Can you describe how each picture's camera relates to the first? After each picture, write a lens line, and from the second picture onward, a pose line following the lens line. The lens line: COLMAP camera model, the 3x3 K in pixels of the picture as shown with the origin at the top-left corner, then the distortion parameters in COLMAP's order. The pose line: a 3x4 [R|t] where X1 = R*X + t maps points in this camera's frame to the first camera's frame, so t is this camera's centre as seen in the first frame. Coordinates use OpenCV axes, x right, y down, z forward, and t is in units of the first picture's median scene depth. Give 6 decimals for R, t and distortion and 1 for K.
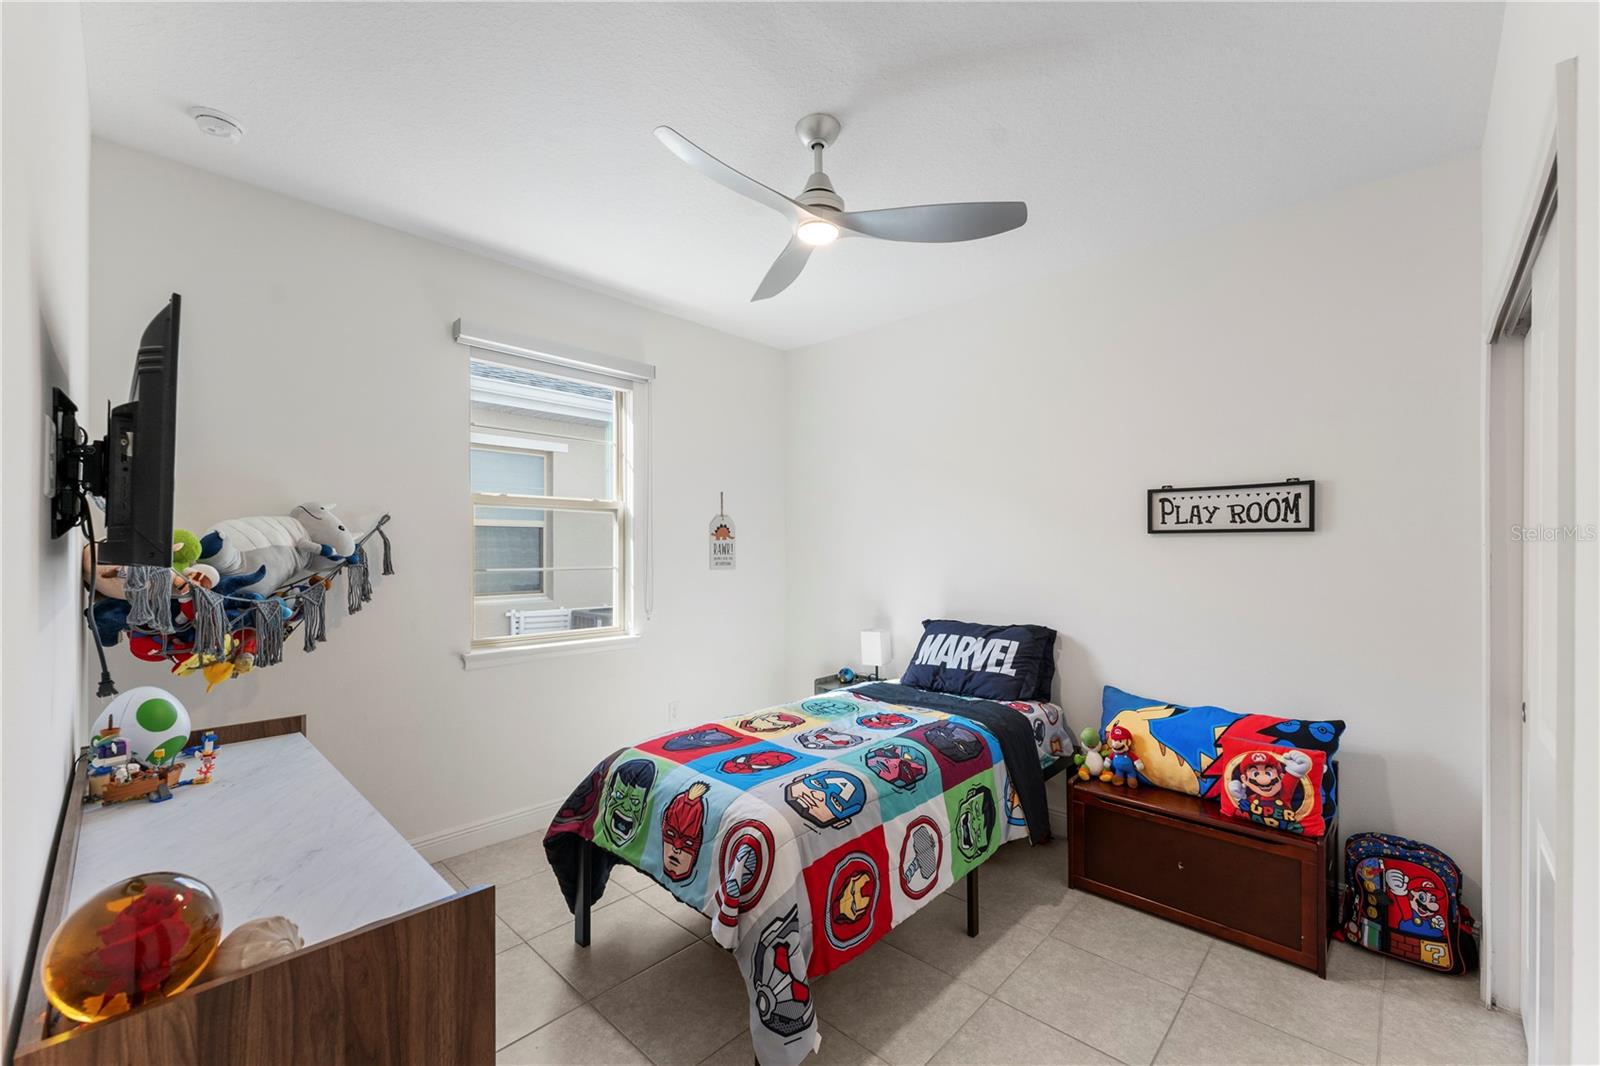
lens RADIAL K [[643.1, 0, 796.4], [0, 643.1, 538.2], [0, 0, 1]] dist [0.000590, 0.000060]
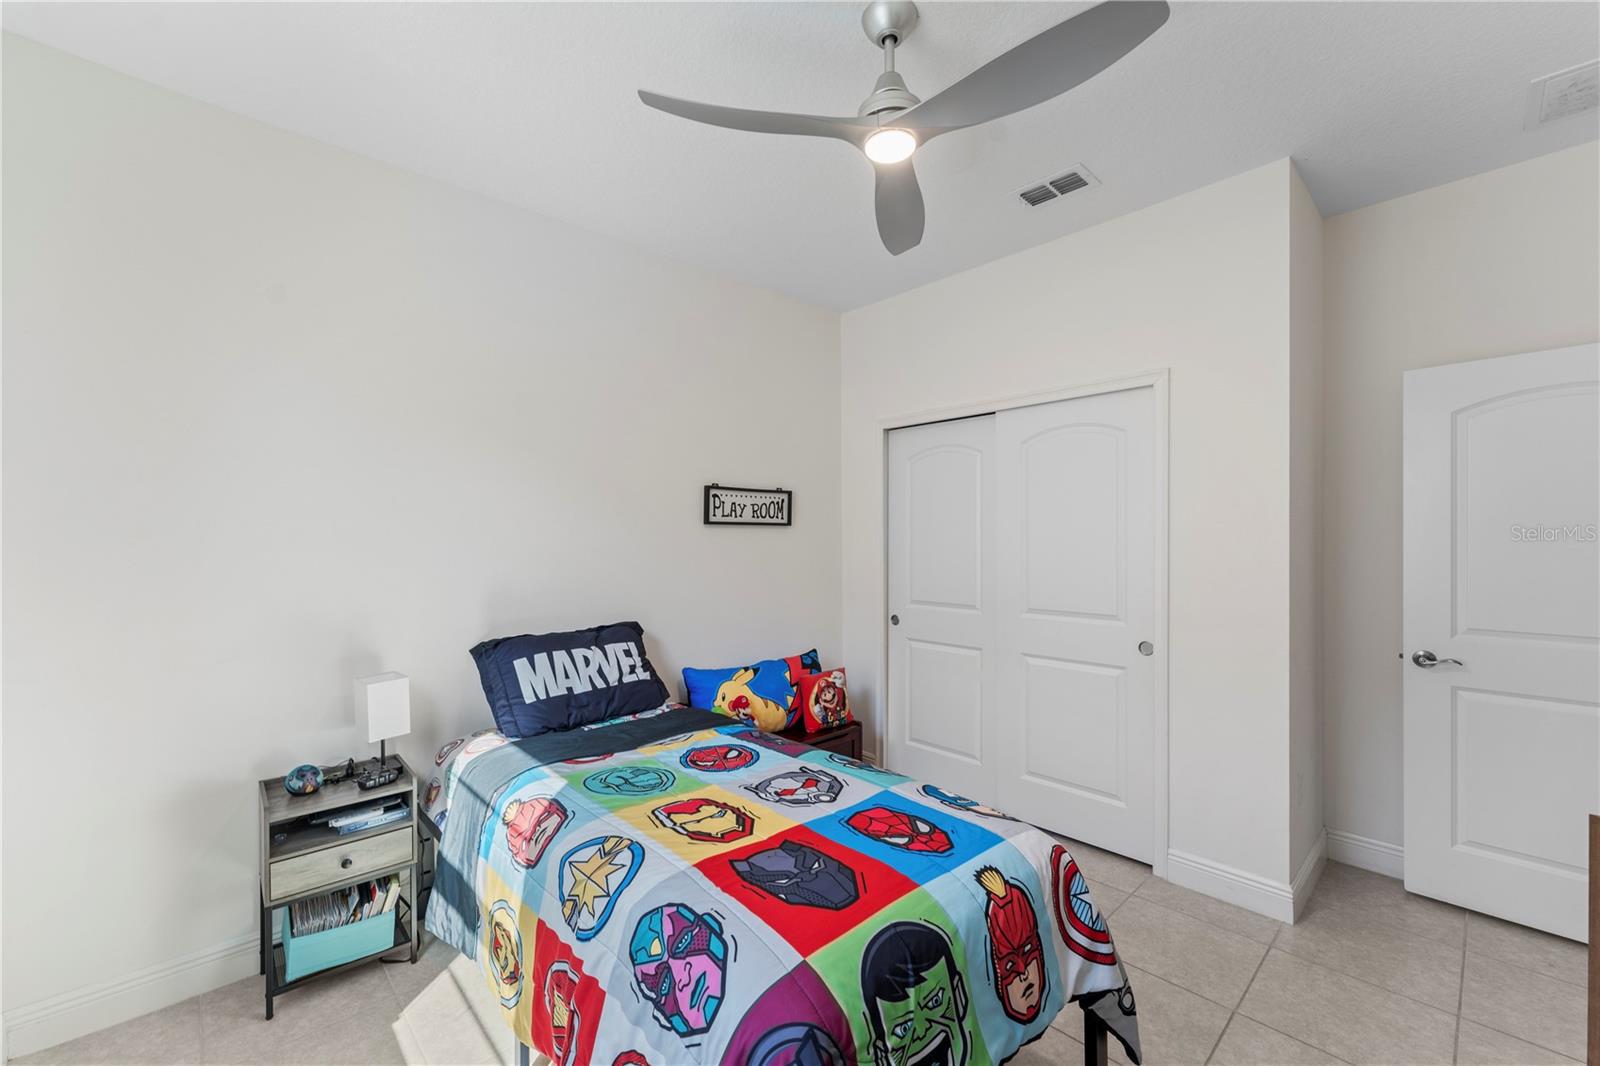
lens RADIAL K [[643.1, 0, 796.4], [0, 643.1, 538.2], [0, 0, 1]] dist [0.000590, 0.000060]
pose [[0.073367, 0.001131, 0.997304, -0.622162], [-0.013281, 0.999912, -0.000156, 0.016781], [-0.997217, -0.013234, 0.073376, 0.839482]]
